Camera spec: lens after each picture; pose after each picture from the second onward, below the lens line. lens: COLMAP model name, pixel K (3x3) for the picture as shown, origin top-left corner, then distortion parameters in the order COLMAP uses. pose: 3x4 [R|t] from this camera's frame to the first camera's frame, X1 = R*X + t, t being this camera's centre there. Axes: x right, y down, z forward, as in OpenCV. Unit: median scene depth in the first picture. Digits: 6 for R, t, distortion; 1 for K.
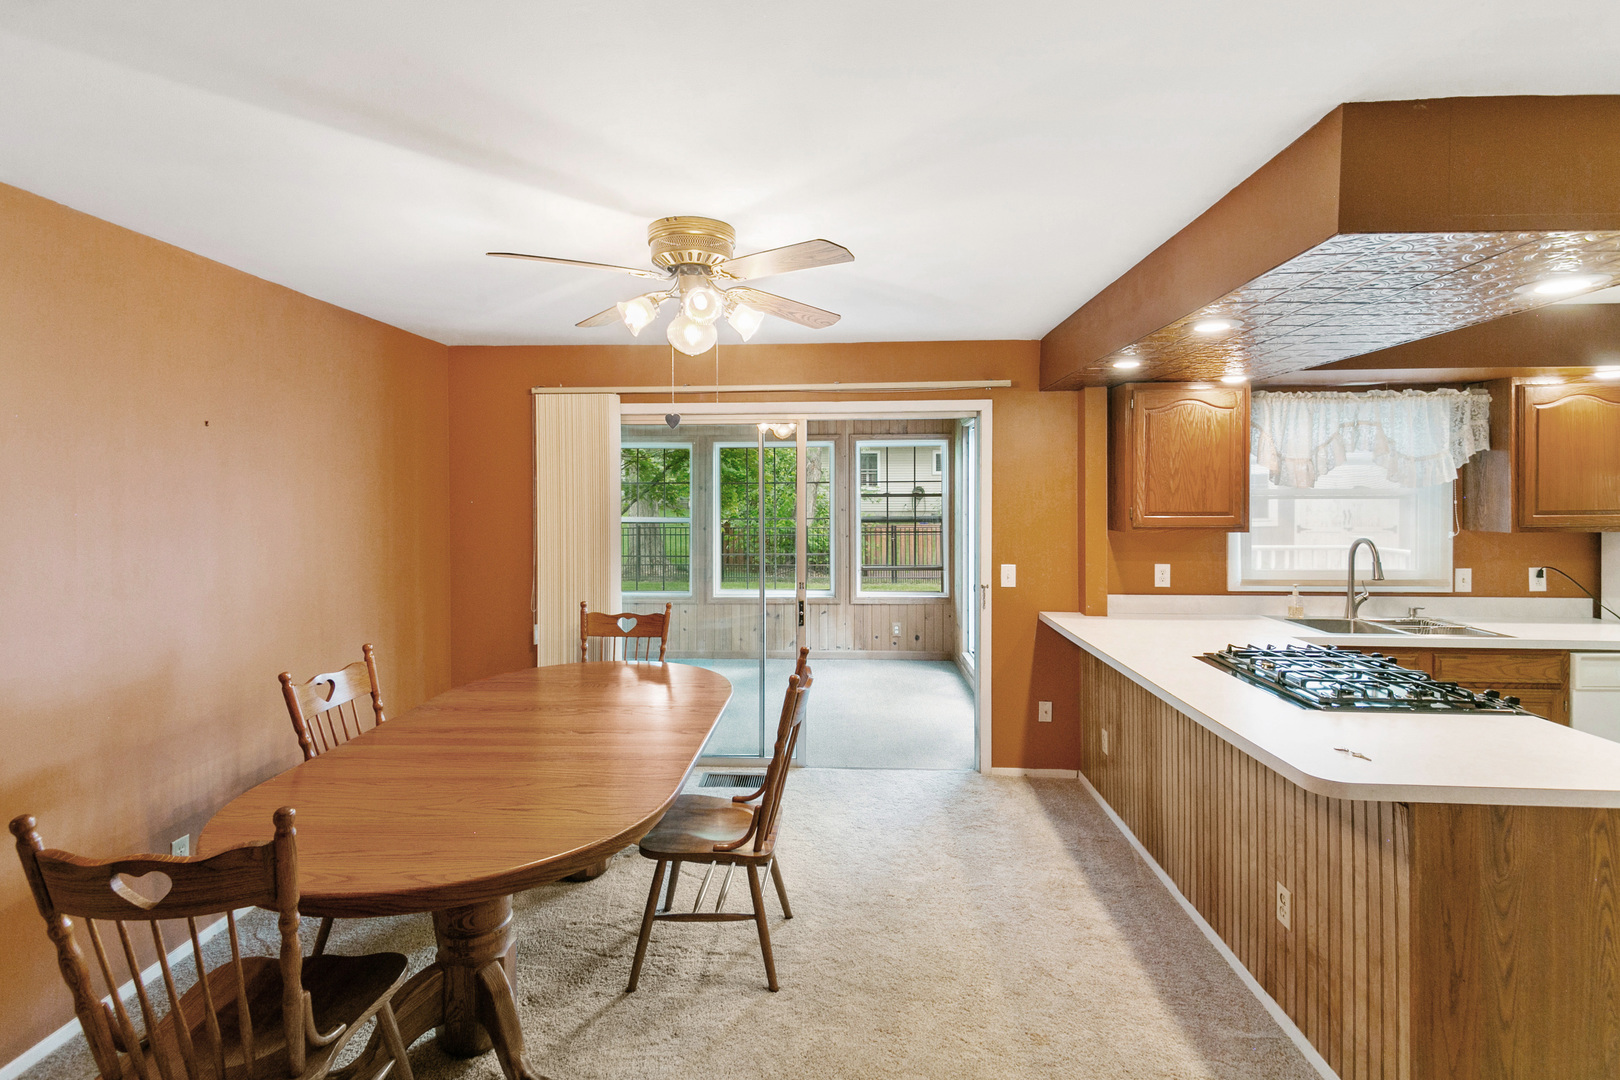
lens RADIAL K [[768.2, 0, 790.2], [0, 768.2, 503.0], [0, 0, 1]] dist [0.002101, -0.000241]
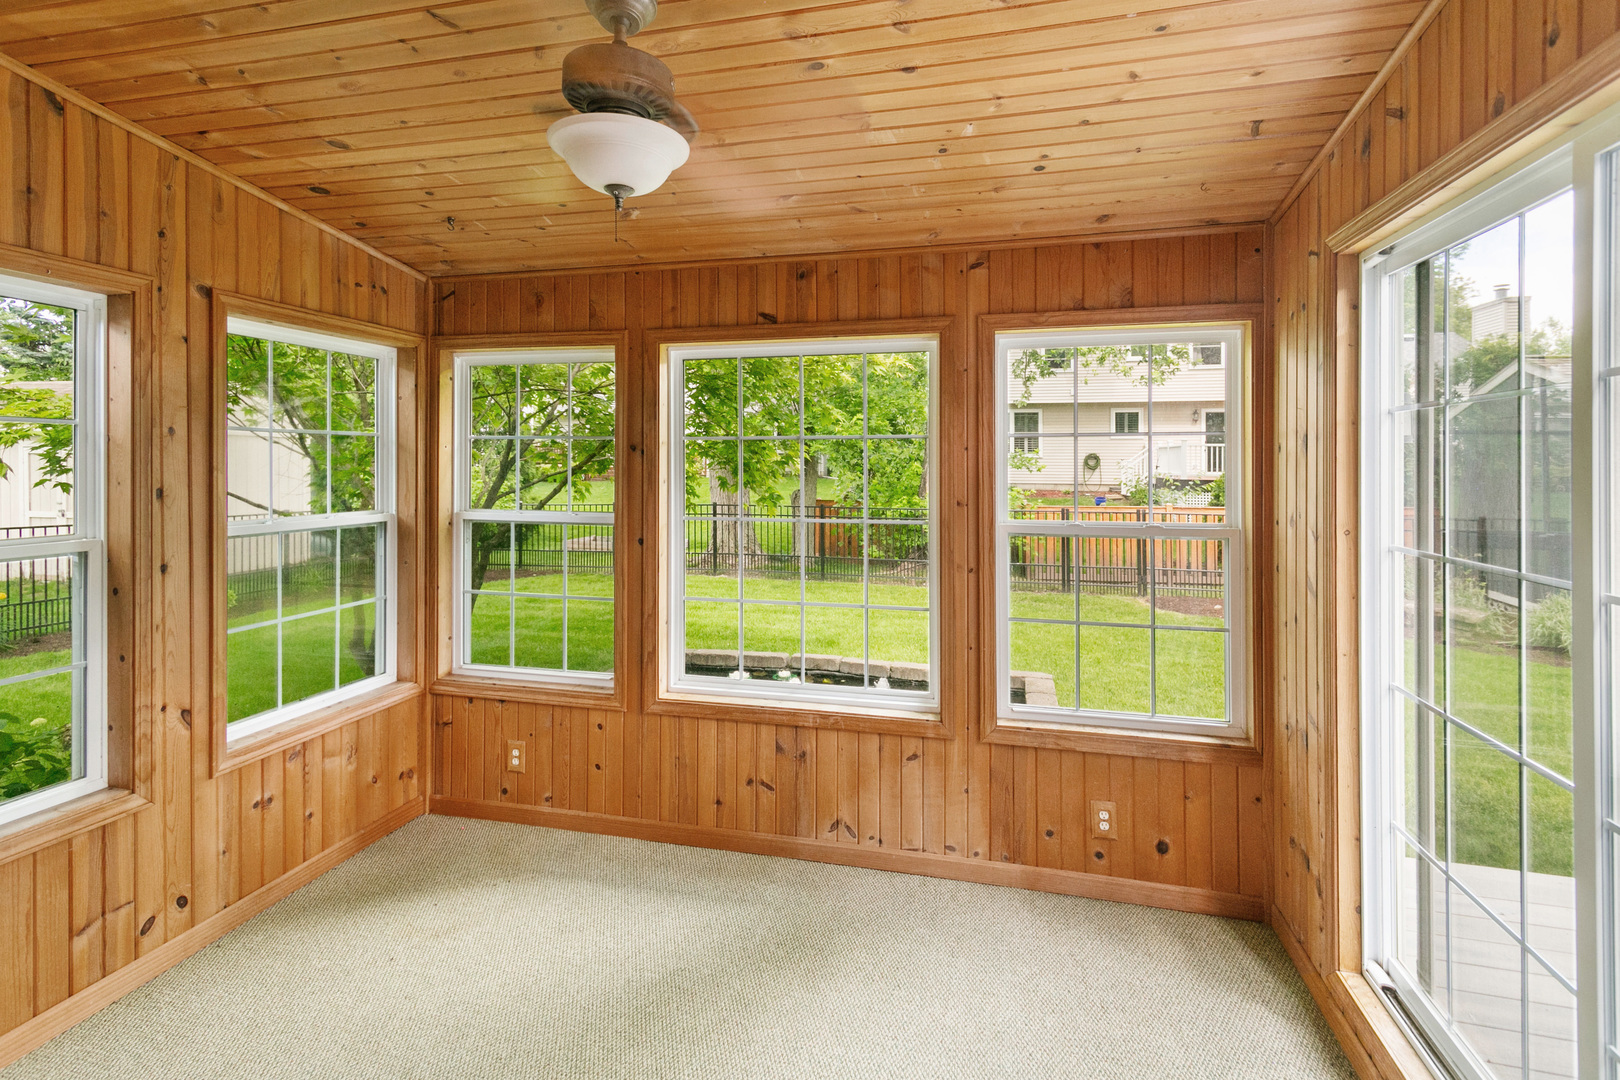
lens RADIAL K [[777.6, 0, 802.4], [0, 777.6, 449.5], [0, 0, 1]] dist [0.025561, 0.000029]
pose [[0.983847, 0.004030, -0.178968, 0.109037], [-0.008590, 0.999658, -0.024710, -0.016222], [0.178807, 0.025848, 0.983545, 1.058511]]
